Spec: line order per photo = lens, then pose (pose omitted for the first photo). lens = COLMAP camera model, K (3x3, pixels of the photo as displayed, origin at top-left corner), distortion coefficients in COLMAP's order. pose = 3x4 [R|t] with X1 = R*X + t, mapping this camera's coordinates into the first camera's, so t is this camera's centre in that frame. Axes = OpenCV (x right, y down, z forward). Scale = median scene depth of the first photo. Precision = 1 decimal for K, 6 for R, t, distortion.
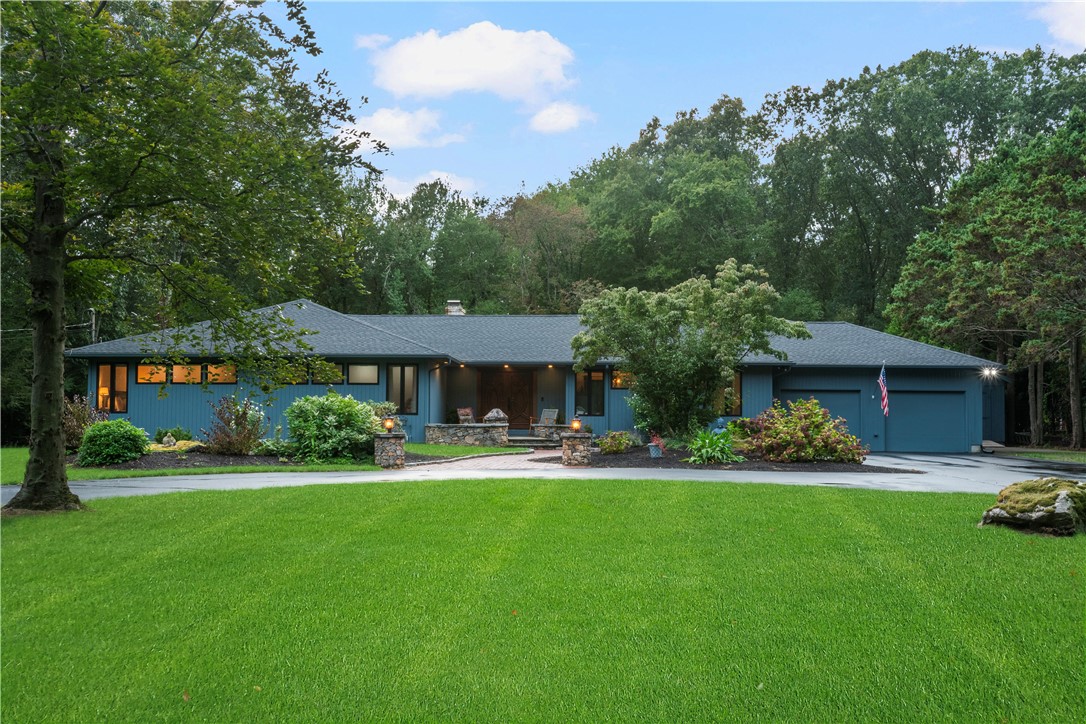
lens RADIAL K [[1126.1, 0, 544.1], [0, 1126.1, 361.4], [0, 0, 1]] dist [0.026705, 0.000000]
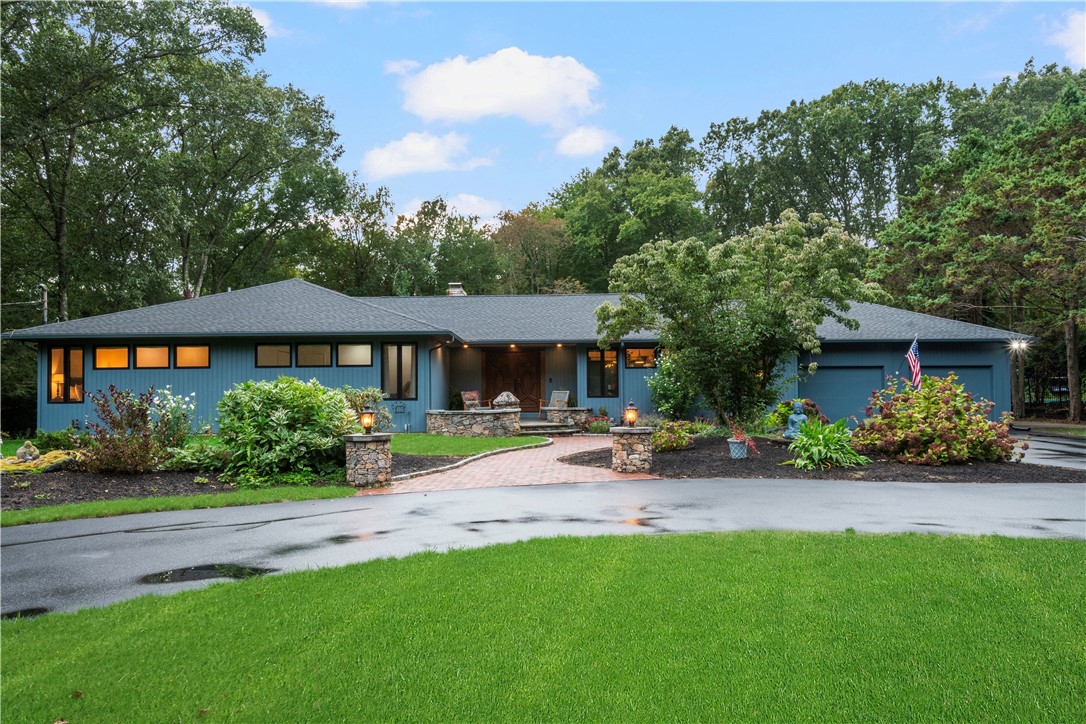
lens RADIAL K [[797.1, 0, 542.1], [0, 797.1, 366.2], [0, 0, 1]] dist [0.017050, 0.001928]
pose [[0.999418, -0.013651, 0.031274, -0.030704], [0.013115, 0.999765, 0.017266, 0.010320], [-0.031502, -0.016846, 0.999362, 0.338760]]
